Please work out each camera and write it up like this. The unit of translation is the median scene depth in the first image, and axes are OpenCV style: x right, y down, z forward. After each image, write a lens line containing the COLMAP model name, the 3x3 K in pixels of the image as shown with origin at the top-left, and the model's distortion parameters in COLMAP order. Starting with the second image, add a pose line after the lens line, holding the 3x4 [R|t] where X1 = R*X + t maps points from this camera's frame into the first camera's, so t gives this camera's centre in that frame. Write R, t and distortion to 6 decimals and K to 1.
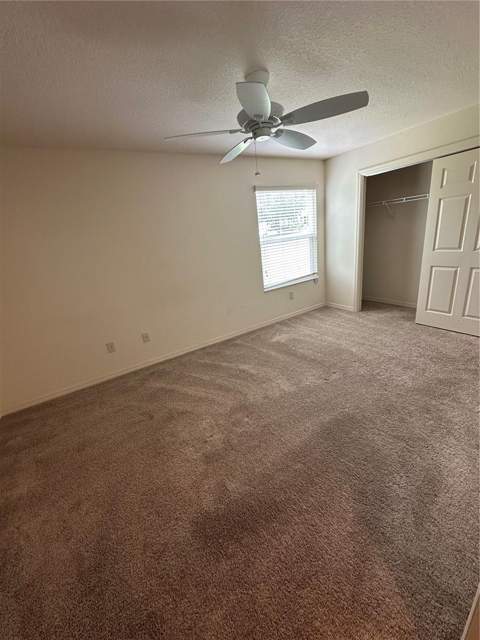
lens RADIAL K [[254.6, 0, 236.2], [0, 254.6, 321.8], [0, 0, 1]] dist [-0.004159, 0.000496]
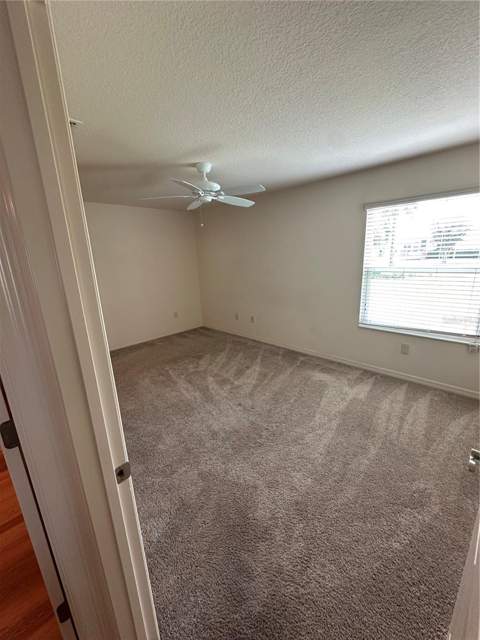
lens RADIAL K [[254.6, 0, 240.0], [0, 254.6, 319.4], [0, 0, 1]] dist [-0.004159, 0.000496]
pose [[0.228553, 0.339202, -0.912527, 0.778511], [-0.293825, 0.917661, 0.267518, -0.250820], [0.928133, 0.206981, 0.309400, 0.380491]]
